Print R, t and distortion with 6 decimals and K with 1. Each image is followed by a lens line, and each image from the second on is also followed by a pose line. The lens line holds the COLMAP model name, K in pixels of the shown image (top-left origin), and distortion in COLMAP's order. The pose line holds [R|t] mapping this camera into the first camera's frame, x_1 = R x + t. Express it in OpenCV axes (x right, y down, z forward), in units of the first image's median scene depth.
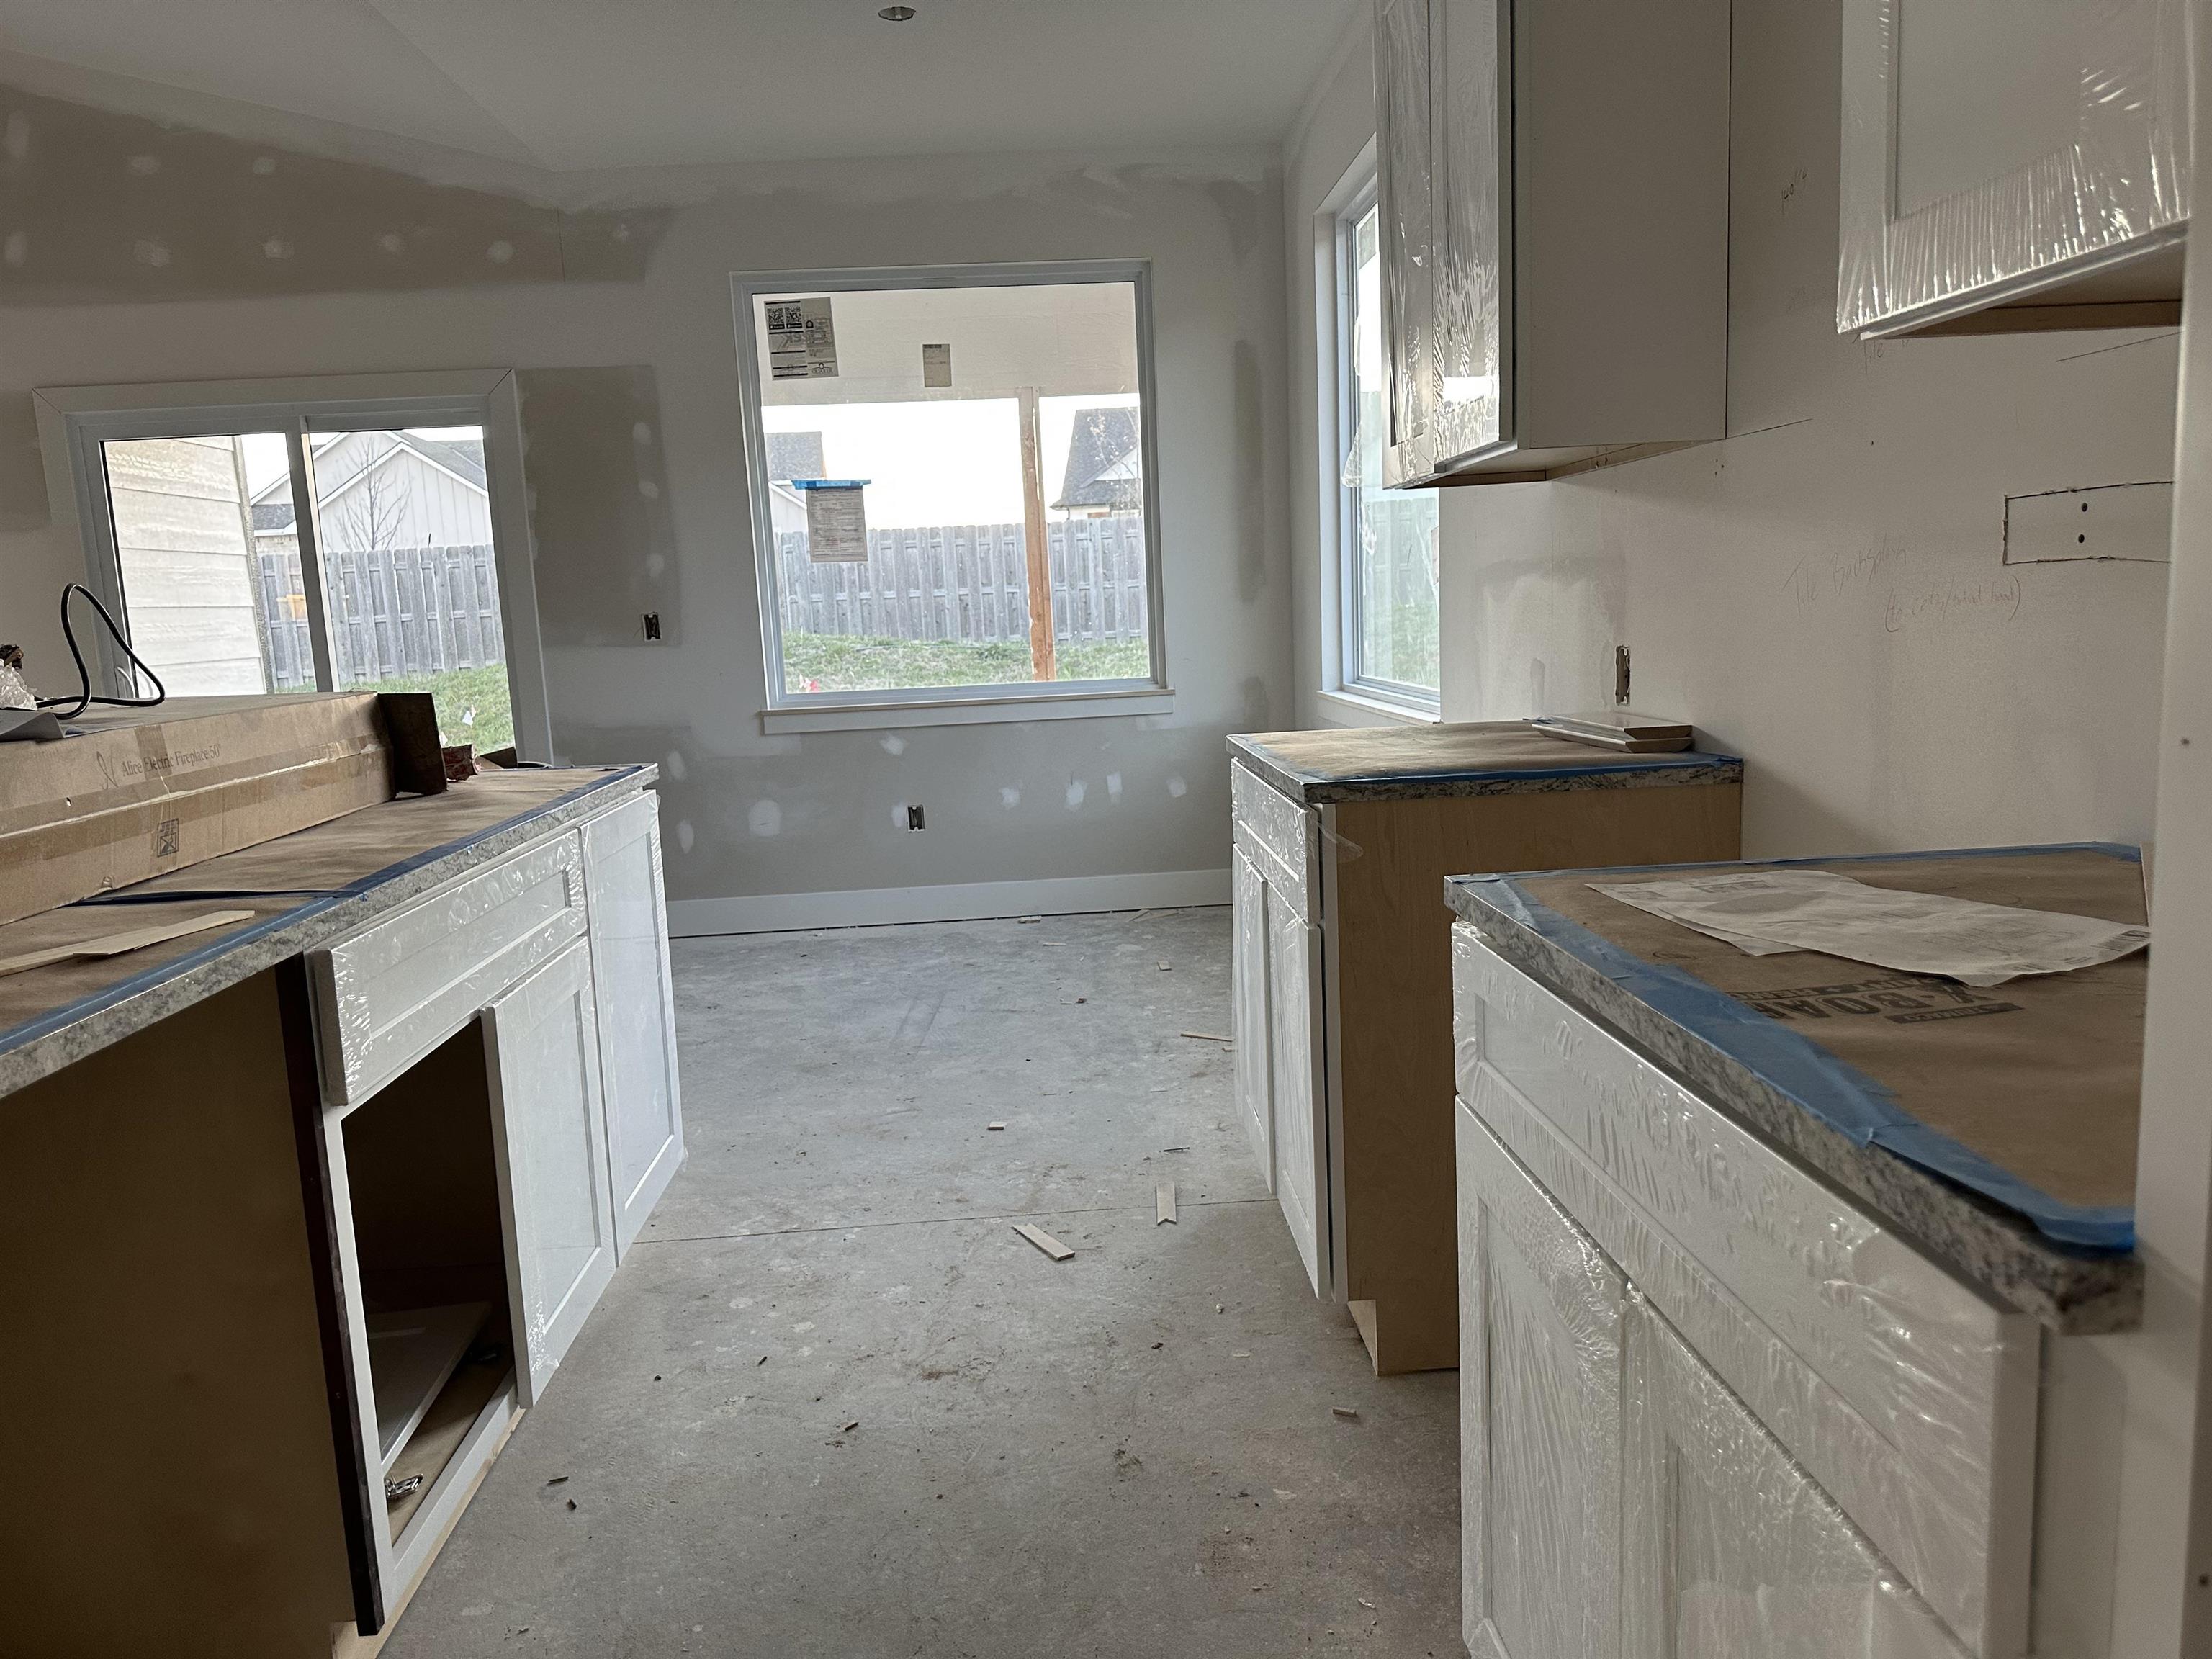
lens RADIAL K [[1541.6, 0, 1102.2], [0, 1541.6, 838.7], [0, 0, 1]] dist [0.083765, -0.109191]
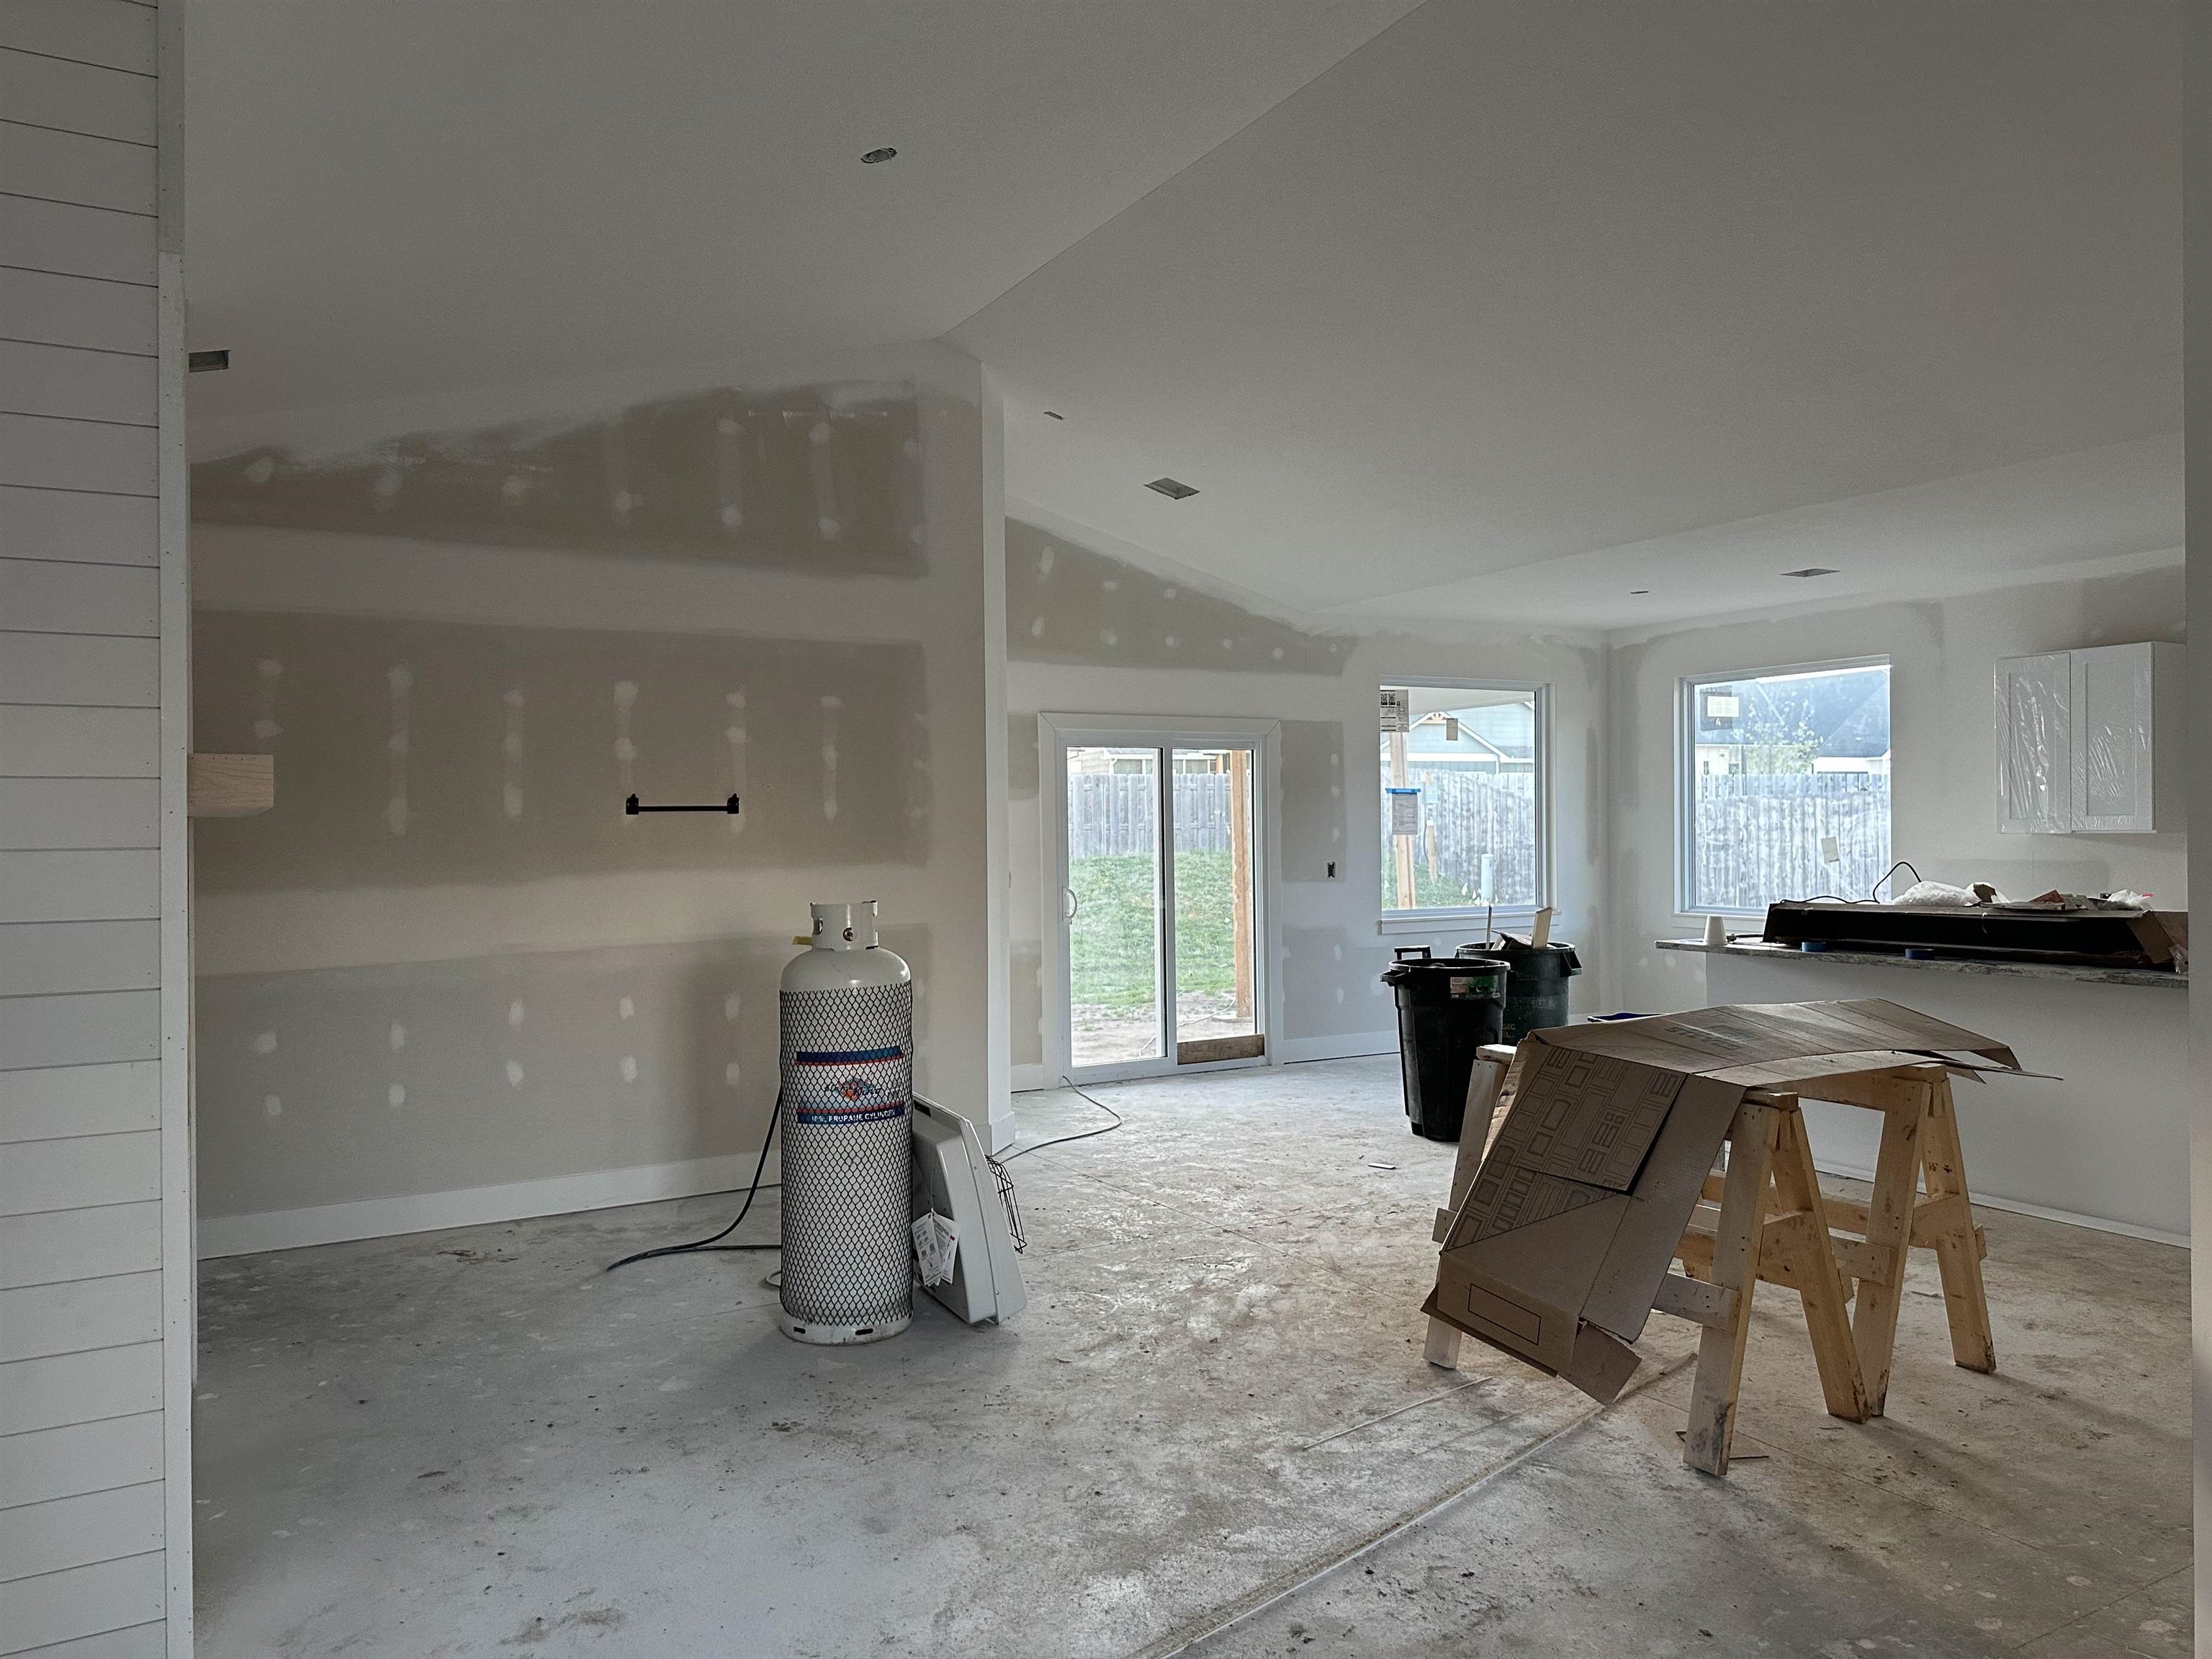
lens RADIAL K [[1541.6, 0, 1100.6], [0, 1541.6, 827.0], [0, 0, 1]] dist [0.083765, -0.109191]
pose [[0.891905, 0.039444, 0.450499, -1.325526], [0.035528, 0.986998, -0.156755, 0.073902], [-0.450825, 0.155816, 0.878907, -0.379445]]
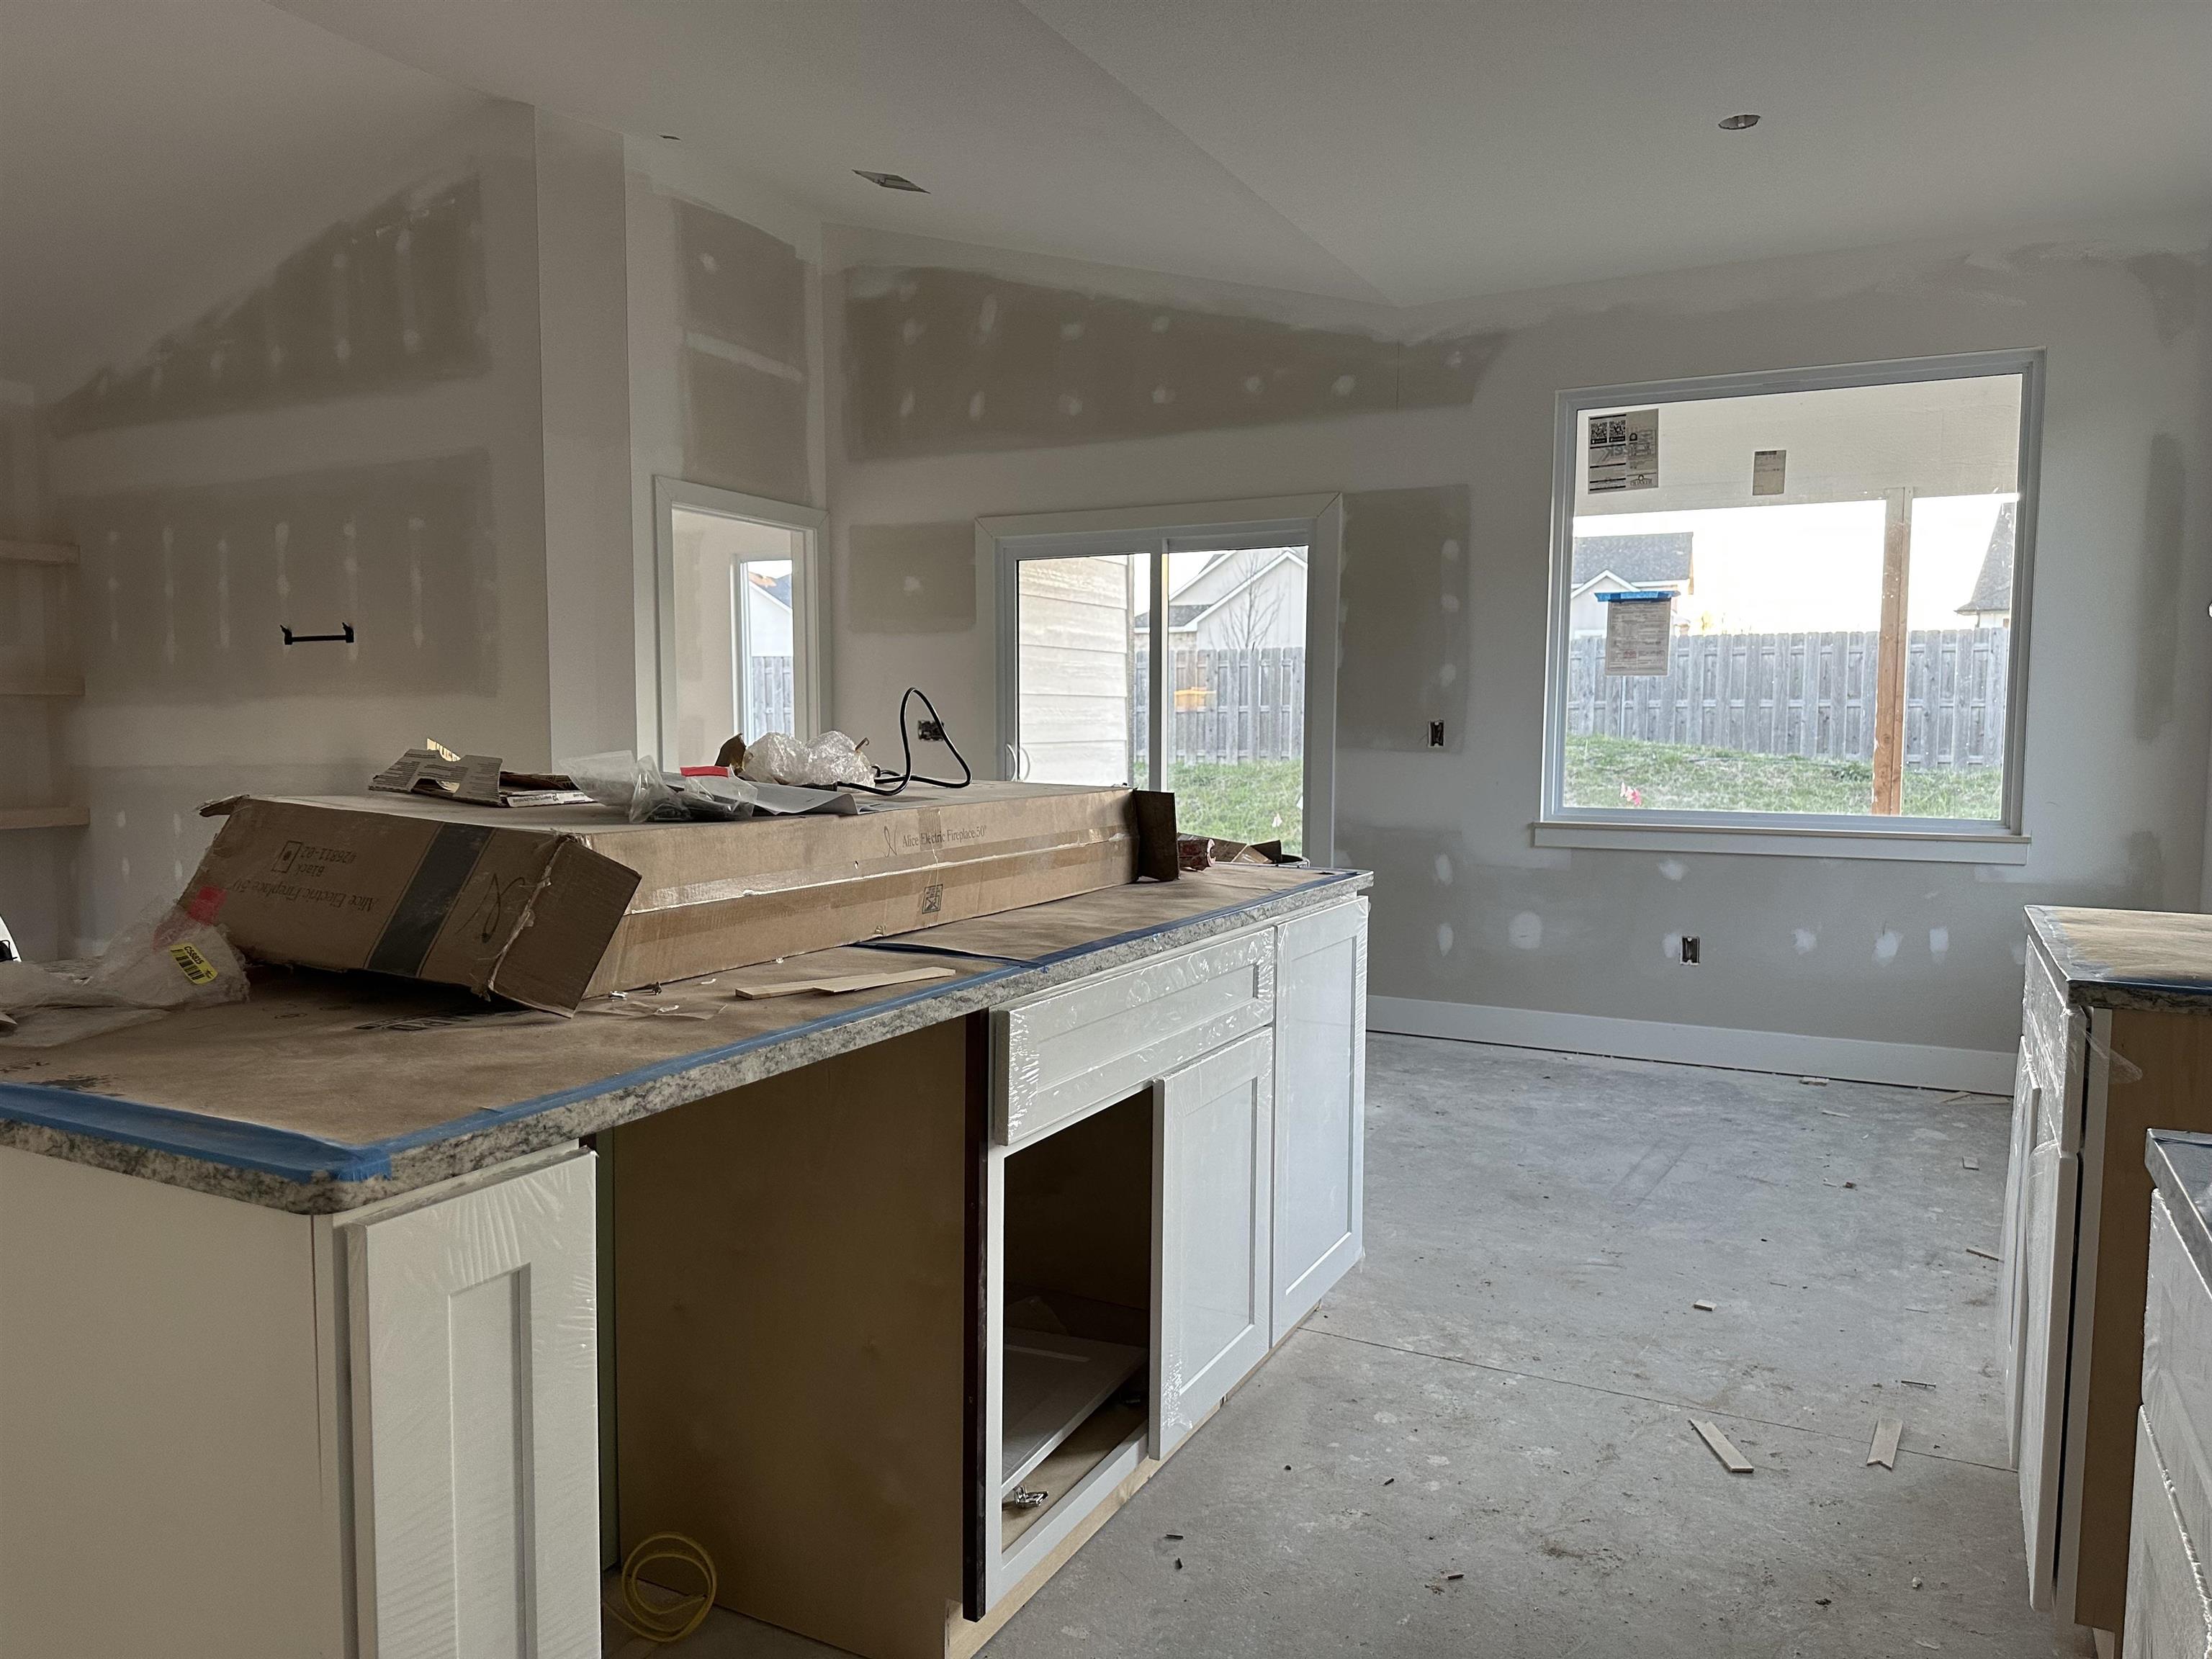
lens RADIAL K [[1541.6, 0, 1097.9], [0, 1541.6, 838.1], [0, 0, 1]] dist [0.083765, -0.109191]
pose [[0.860941, 0.090047, -0.500672, 0.038691], [-0.121518, 0.992120, -0.030525, -0.008998], [0.493977, 0.087121, 0.865099, 0.005335]]
